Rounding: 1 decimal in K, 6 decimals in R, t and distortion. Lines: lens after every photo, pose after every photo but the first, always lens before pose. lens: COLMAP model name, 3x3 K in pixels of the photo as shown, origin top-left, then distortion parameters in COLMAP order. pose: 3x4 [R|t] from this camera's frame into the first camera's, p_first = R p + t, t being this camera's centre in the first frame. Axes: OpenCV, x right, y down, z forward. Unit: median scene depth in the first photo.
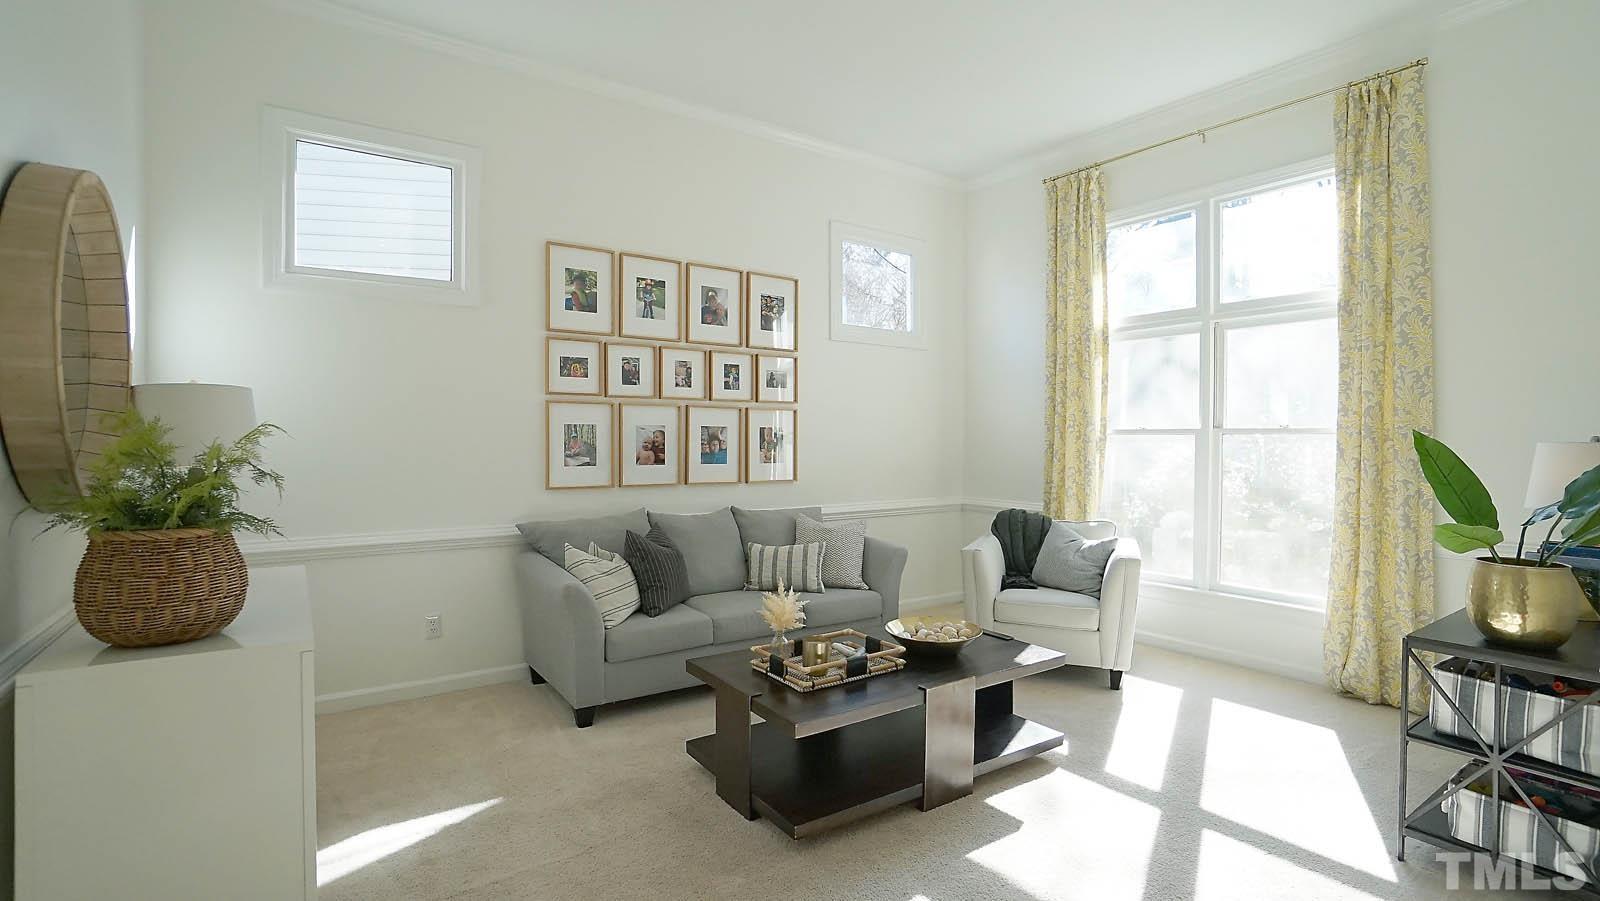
lens RADIAL K [[743.9, 0, 795.8], [0, 743.9, 451.8], [0, 0, 1]] dist [-0.051818, 0.022244]
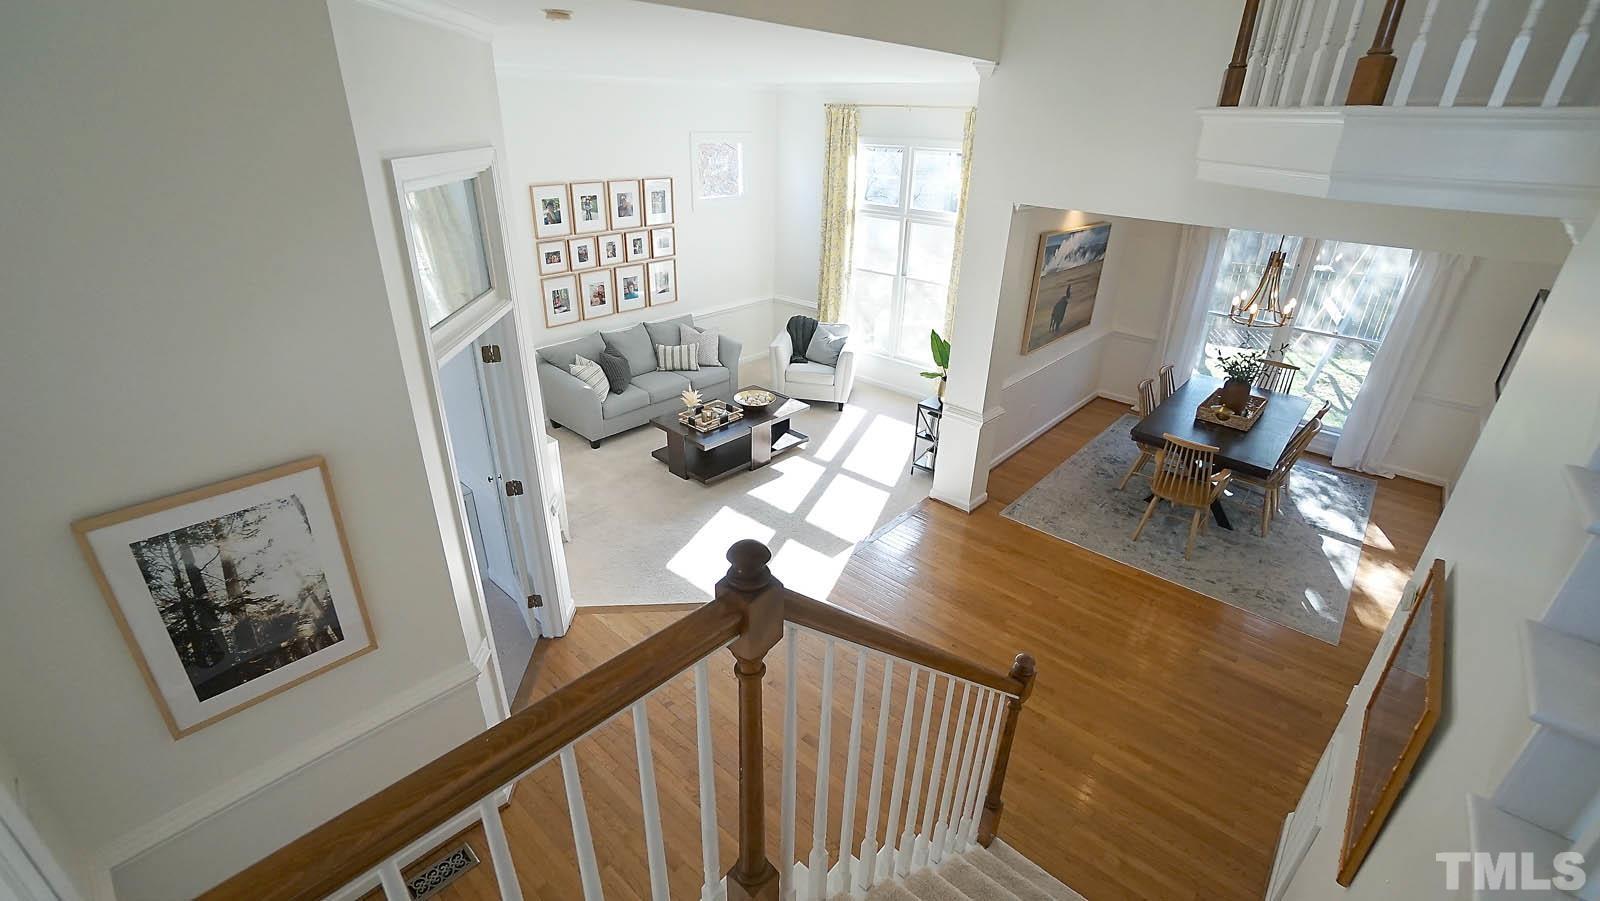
lens RADIAL K [[705.4, 0, 790.3], [0, 705.4, 453.7], [0, 0, 1]] dist [-0.066854, 0.024358]
pose [[0.975088, -0.079825, 0.206955, -0.123970], [-0.015107, 0.906938, 0.420992, -0.375984], [-0.221301, -0.413631, 0.883139, -0.733171]]
